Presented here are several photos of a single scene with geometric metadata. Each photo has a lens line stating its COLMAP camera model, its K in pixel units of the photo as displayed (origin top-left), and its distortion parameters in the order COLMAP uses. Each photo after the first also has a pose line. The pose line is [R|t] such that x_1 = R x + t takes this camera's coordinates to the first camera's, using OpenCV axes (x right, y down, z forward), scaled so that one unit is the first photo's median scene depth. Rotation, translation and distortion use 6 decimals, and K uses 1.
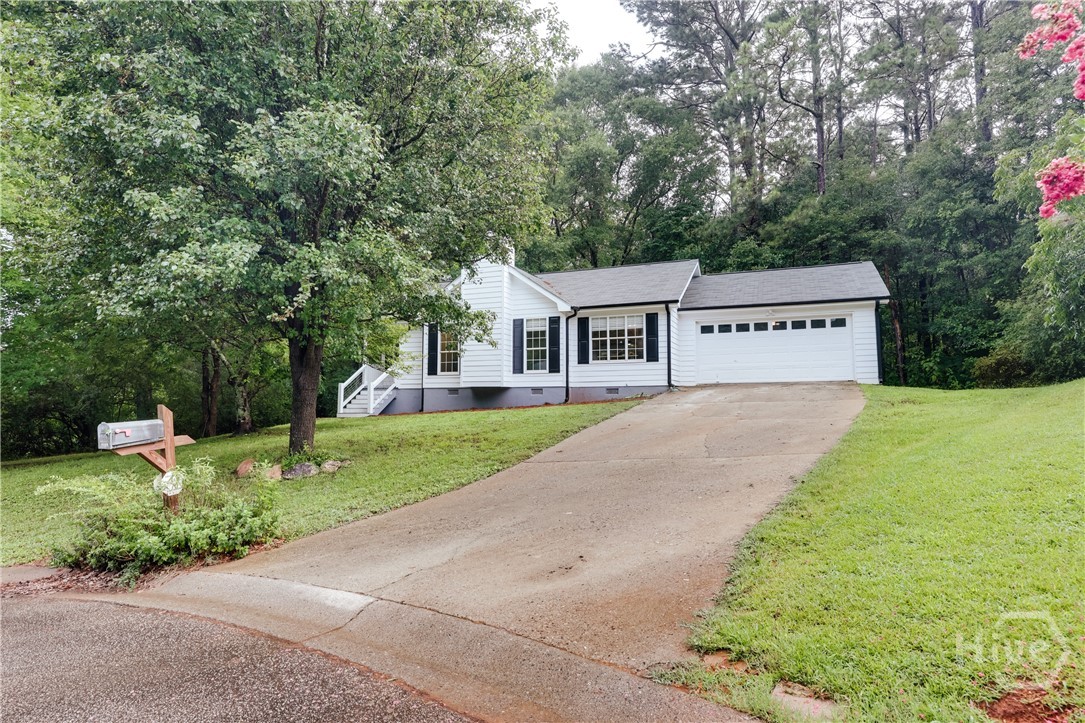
lens RADIAL K [[656.7, 0, 558.4], [0, 656.7, 358.5], [0, 0, 1]] dist [-0.000588, 0.000156]
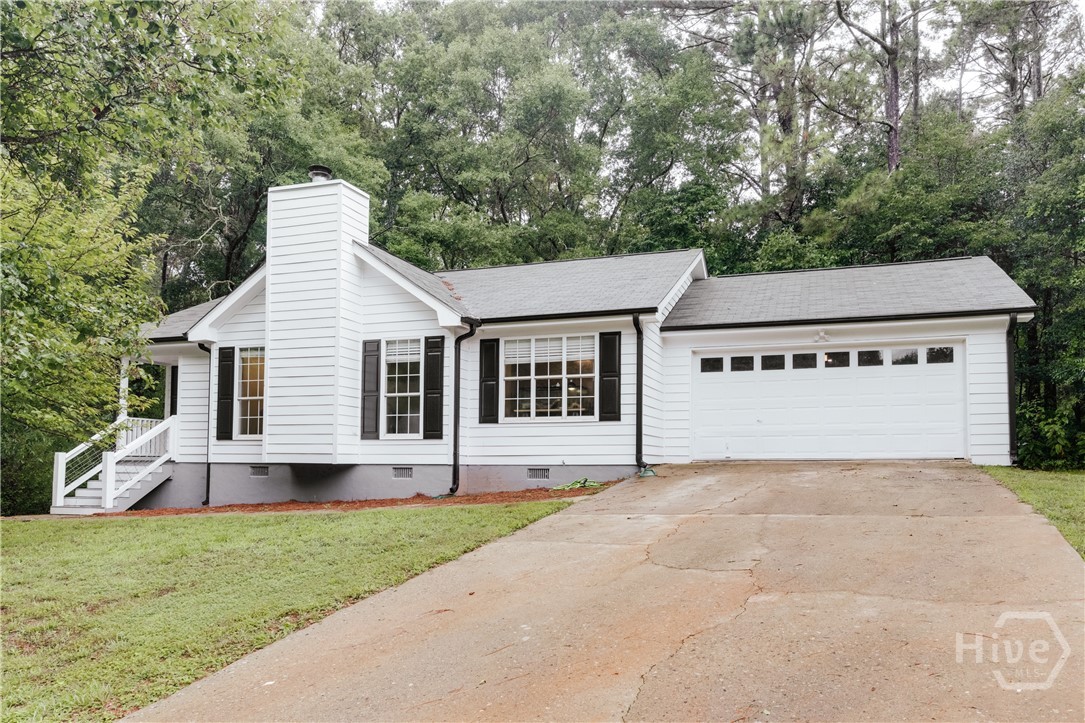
lens RADIAL K [[811.6, 0, 607.5], [0, 811.6, 438.0], [0, 0, 1]] dist [-0.001241, -0.002356]
pose [[0.997497, 0.009474, 0.070072, 0.090093], [-0.011800, 0.999390, 0.032858, -0.002987], [-0.069718, -0.033603, 0.997001, 0.310713]]
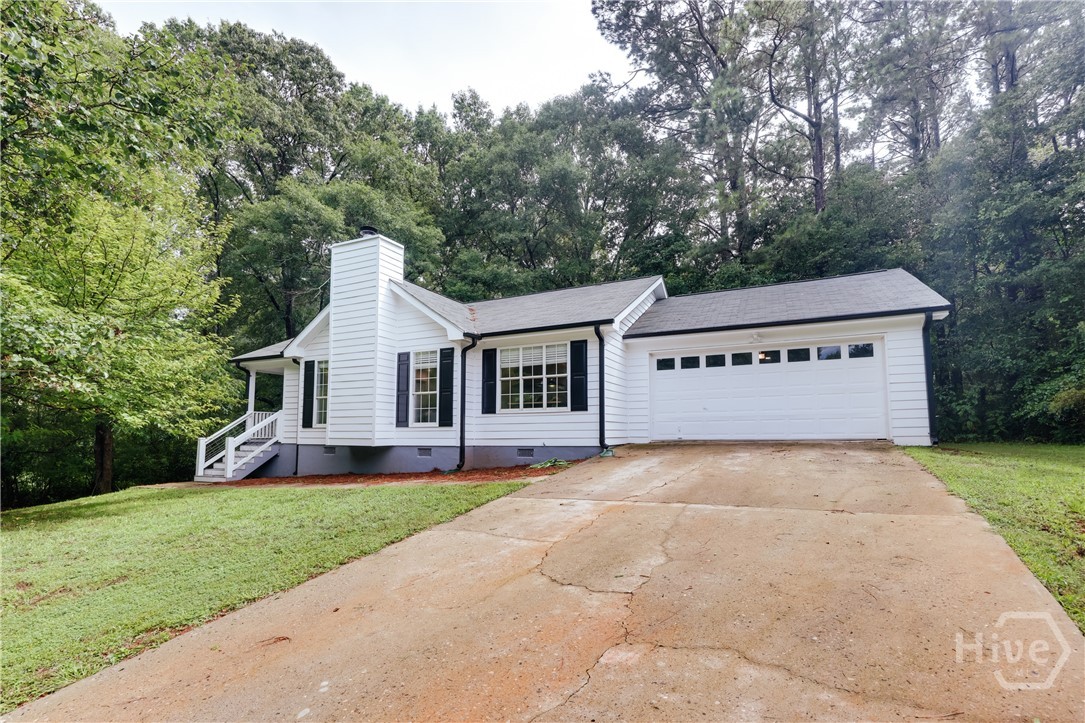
lens RADIAL K [[539.9, 0, 545.7], [0, 539.9, 394.5], [0, 0, 1]] dist [0.001154, -0.000156]
pose [[0.997013, -0.006531, -0.076954, 0.145660], [0.006145, 0.999967, -0.005244, -0.009268], [0.076986, 0.004756, 0.997021, 0.416417]]
